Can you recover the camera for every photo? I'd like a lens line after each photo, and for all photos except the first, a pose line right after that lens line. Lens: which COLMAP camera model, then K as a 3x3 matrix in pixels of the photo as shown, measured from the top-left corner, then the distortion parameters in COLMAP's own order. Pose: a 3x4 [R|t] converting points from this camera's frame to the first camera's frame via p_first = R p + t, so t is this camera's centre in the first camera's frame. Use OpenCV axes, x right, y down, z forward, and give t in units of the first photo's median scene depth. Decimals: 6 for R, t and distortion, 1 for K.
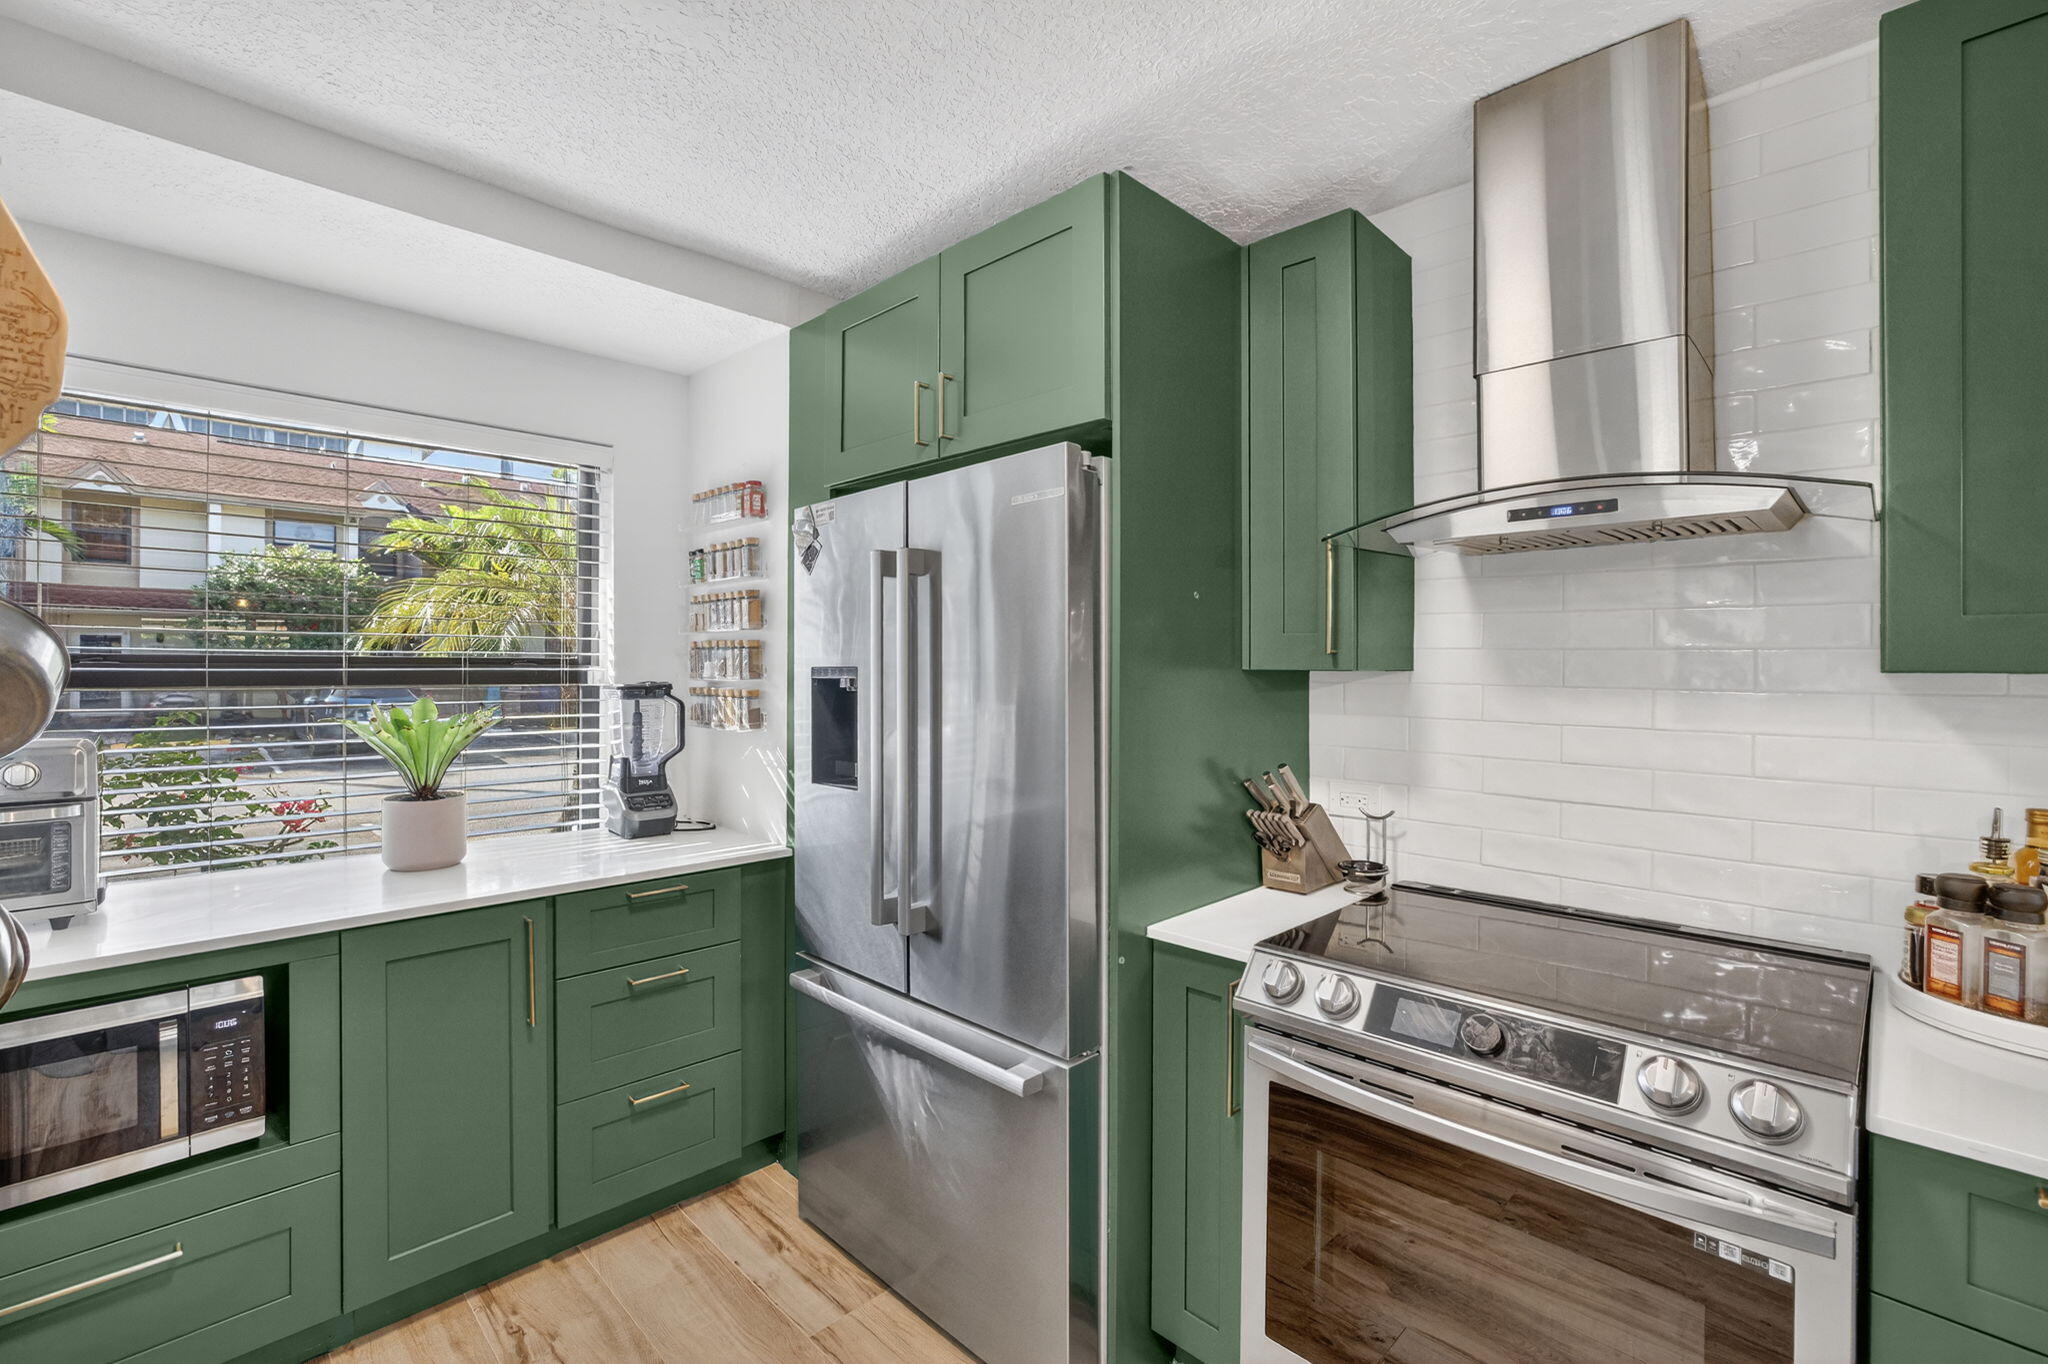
lens RADIAL K [[888.6, 0, 1028.4], [0, 888.6, 674.8], [0, 0, 1]] dist [-0.031040, 0.005263]
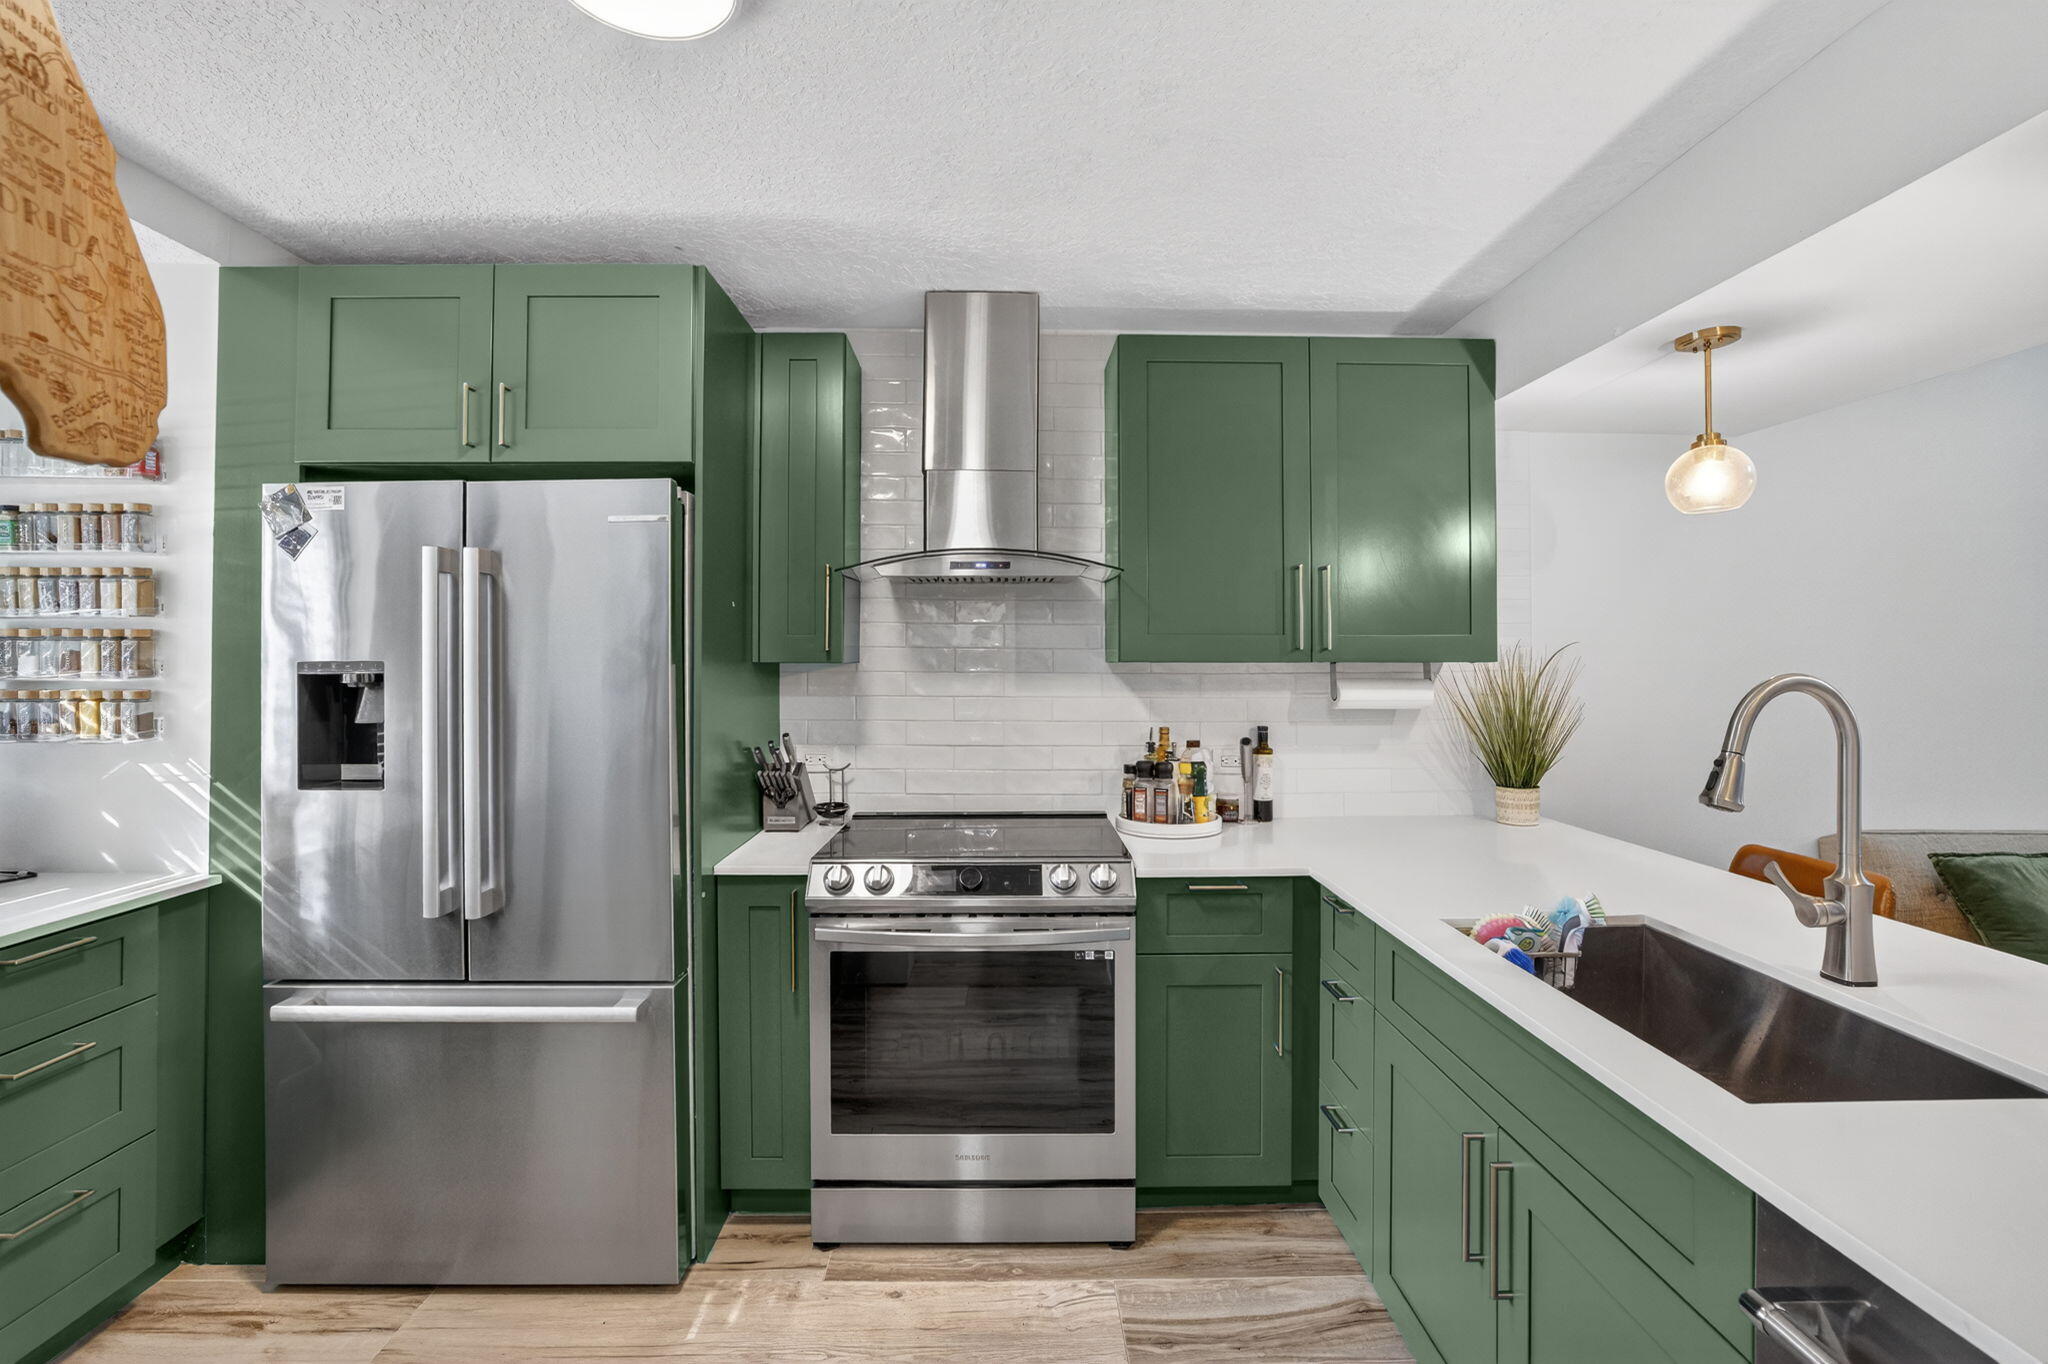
lens RADIAL K [[888.6, 0, 1012.3], [0, 888.6, 661.8], [0, 0, 1]] dist [-0.031040, 0.005263]
pose [[0.697164, -0.005049, 0.716894, -0.444219], [0.009006, 0.999958, -0.001715, -0.001072], [-0.716855, 0.007652, 0.697180, -0.170852]]
